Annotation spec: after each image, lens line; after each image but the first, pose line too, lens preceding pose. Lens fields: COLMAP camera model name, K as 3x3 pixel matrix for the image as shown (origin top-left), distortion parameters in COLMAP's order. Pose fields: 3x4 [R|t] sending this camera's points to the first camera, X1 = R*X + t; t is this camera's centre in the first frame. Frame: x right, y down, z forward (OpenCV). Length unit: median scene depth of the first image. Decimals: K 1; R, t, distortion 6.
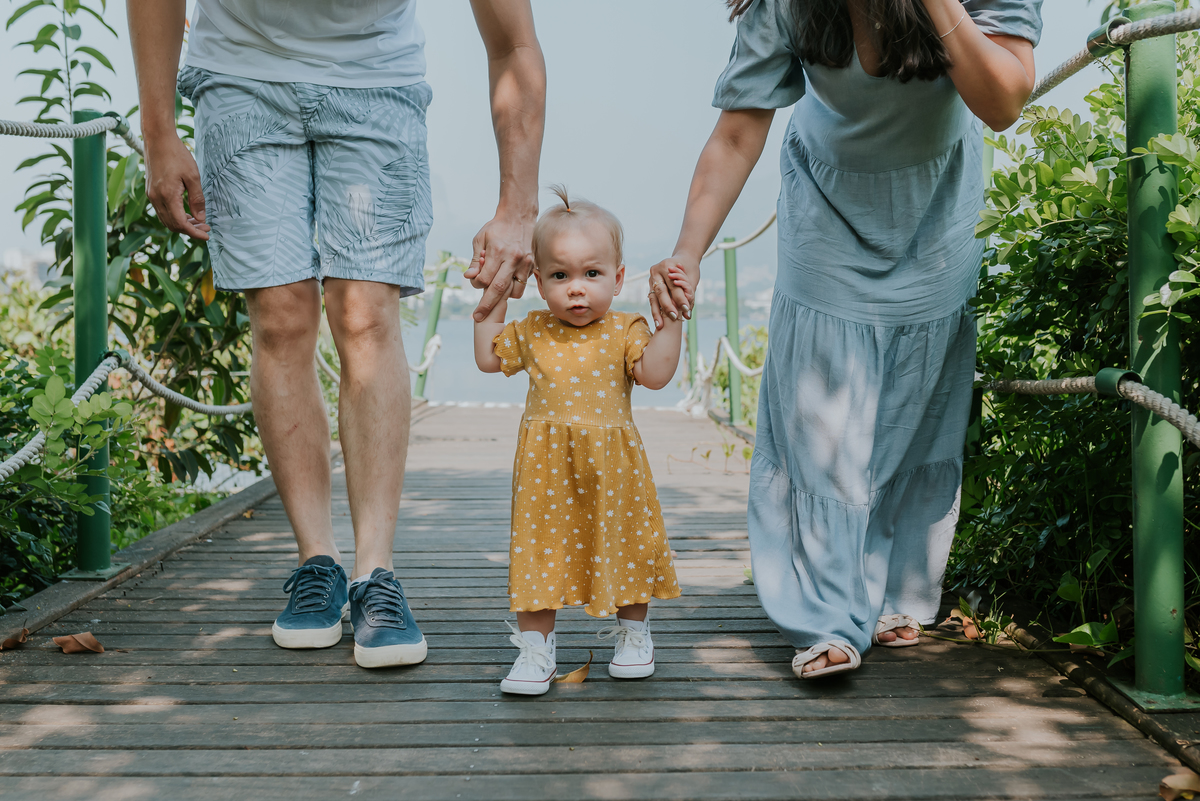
lens RADIAL K [[1157.1, 0, 630.6], [0, 1157.1, 459.7], [0, 0, 1]] dist [0.003143, -0.004048]
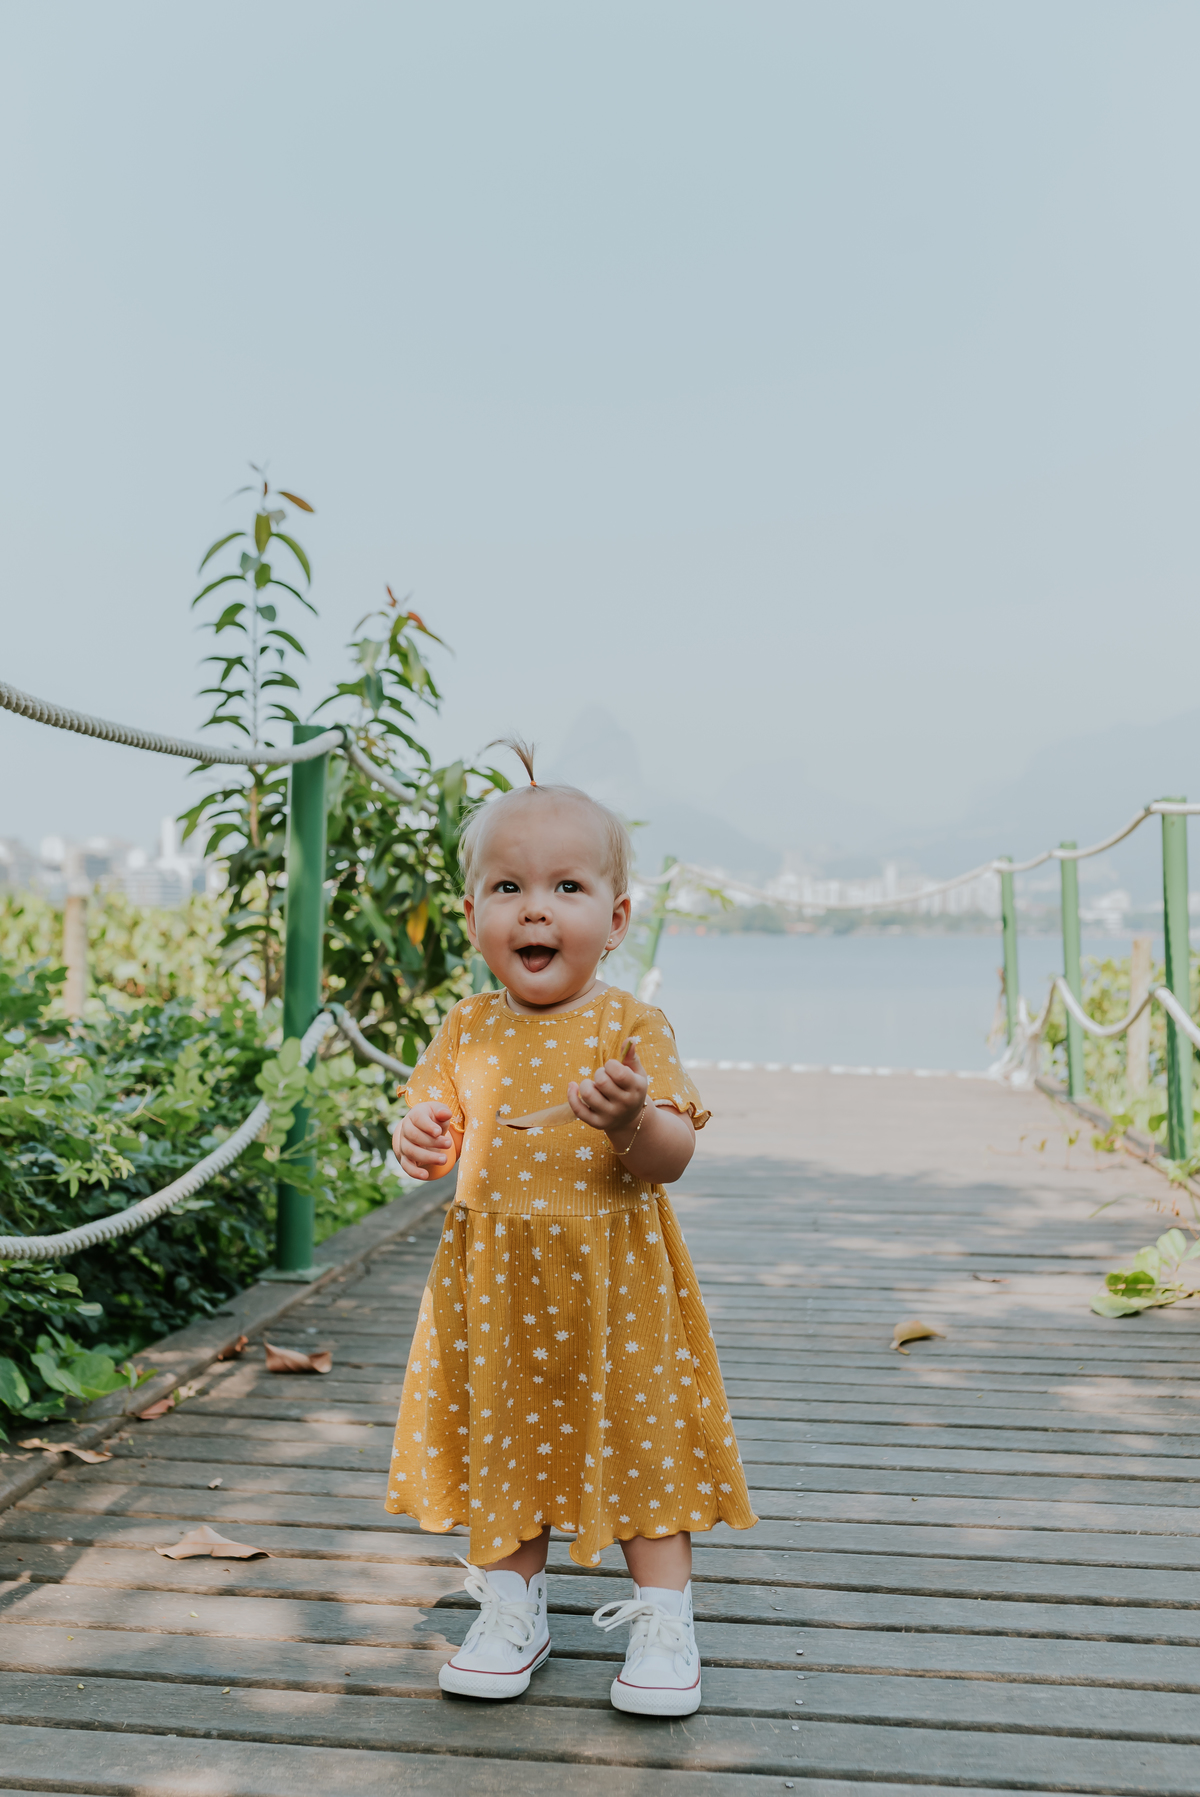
lens RADIAL K [[1840.1, 0, 602.0], [0, 1840.1, 937.6], [0, 0, 1]] dist [0.001299, -0.024064]
pose [[0.989776, 0.007748, -0.142418, -0.053305], [-0.022910, 0.994194, -0.105132, -0.005962], [0.140776, 0.107320, 0.984208, -0.235453]]
